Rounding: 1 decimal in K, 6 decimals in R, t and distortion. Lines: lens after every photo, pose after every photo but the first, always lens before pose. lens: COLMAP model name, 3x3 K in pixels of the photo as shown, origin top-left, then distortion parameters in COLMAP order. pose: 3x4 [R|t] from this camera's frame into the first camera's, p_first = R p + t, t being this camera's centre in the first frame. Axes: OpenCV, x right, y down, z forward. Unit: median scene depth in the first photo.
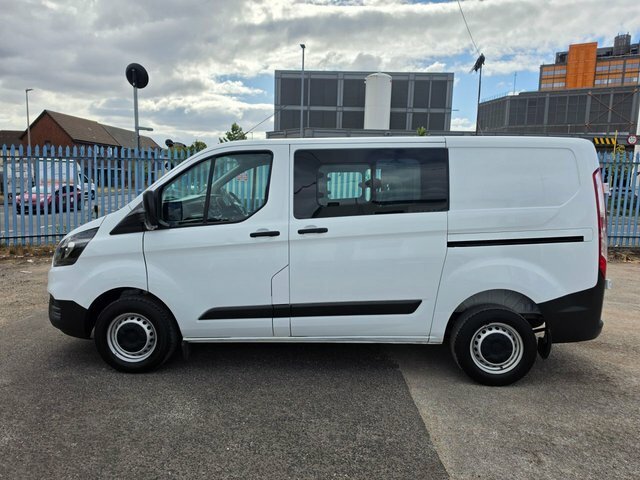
lens RADIAL K [[415.2, 0, 320.0], [0, 415.2, 240.0], [0, 0, 1]] dist [0.067633, -0.065529]
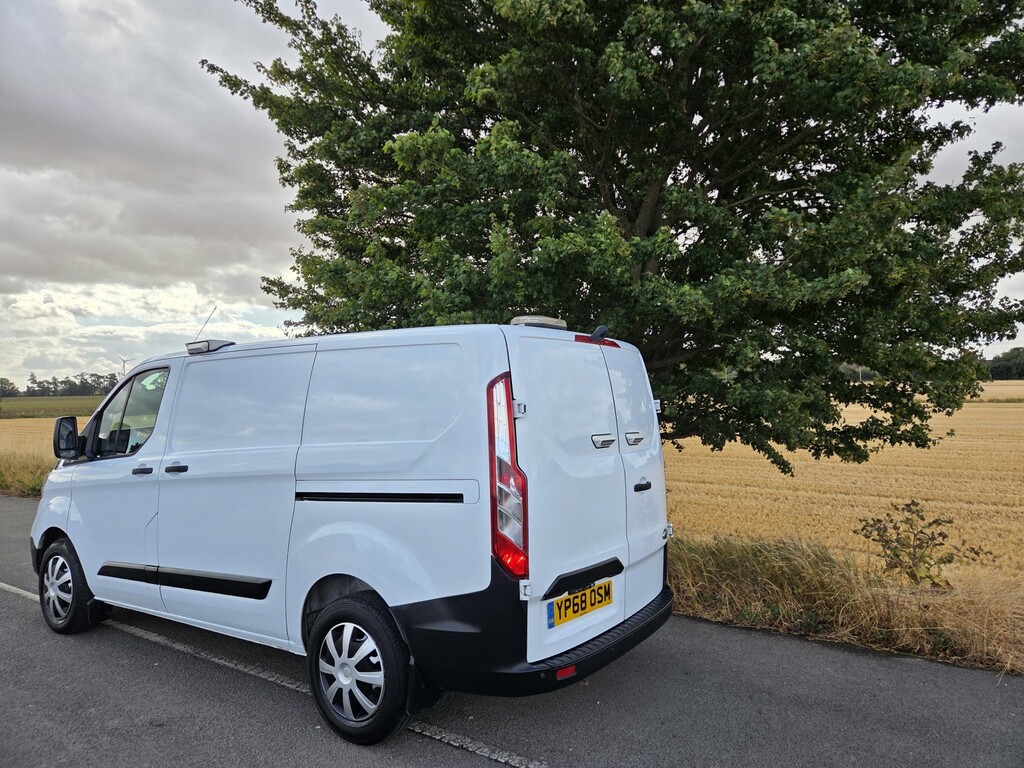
lens RADIAL K [[686.4, 0, 512.0], [0, 686.4, 384.0], [0, 0, 1]] dist [0.005153, 0.001611]
pose [[0.865425, -0.028961, -0.500201, 1.130392], [-0.057632, 0.985948, -0.156799, -0.013106], [0.497713, 0.164525, 0.851595, 0.216889]]
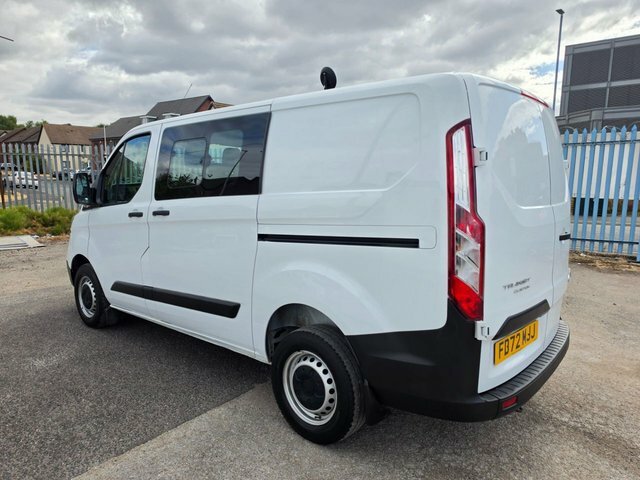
lens RADIAL K [[415.2, 0, 320.0], [0, 415.2, 240.0], [0, 0, 1]] dist [0.067633, -0.065529]
pose [[0.809535, 0.075619, -0.582182, 0.839342], [-0.070730, 0.997009, 0.031149, -0.016355], [0.582796, 0.015961, 0.812462, 0.432050]]
